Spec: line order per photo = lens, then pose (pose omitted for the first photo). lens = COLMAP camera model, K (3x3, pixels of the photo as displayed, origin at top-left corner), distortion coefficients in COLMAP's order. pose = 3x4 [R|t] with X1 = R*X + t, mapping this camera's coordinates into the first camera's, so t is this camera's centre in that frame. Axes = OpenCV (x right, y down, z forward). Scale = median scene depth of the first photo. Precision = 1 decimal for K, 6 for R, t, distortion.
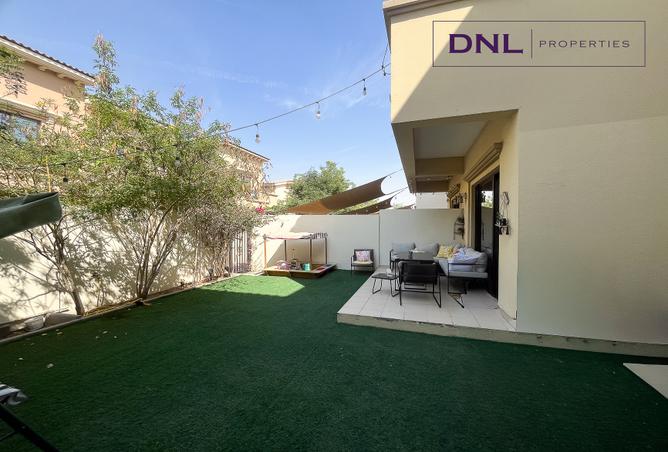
lens RADIAL K [[271.0, 0, 331.7], [0, 271.0, 226.7], [0, 0, 1]] dist [0.001624, 0.000056]
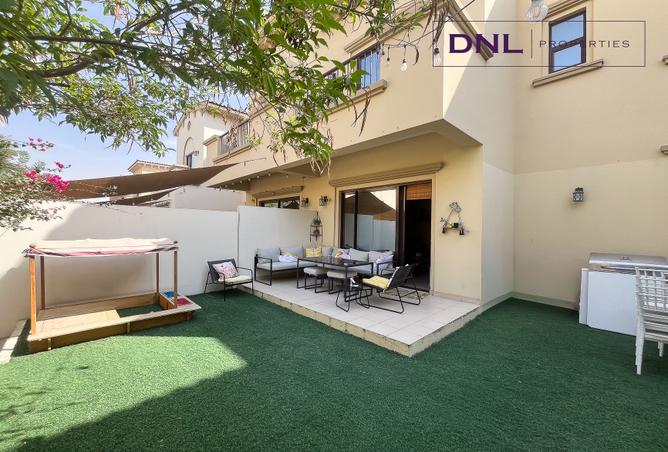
lens RADIAL K [[271.0, 0, 332.9], [0, 271.0, 228.2], [0, 0, 1]] dist [0.001624, 0.000056]
pose [[0.473327, 0.005298, 0.880871, -0.399385], [-0.003741, 0.999985, -0.004004, 0.001602], [-0.880879, -0.001400, 0.473340, 0.453908]]
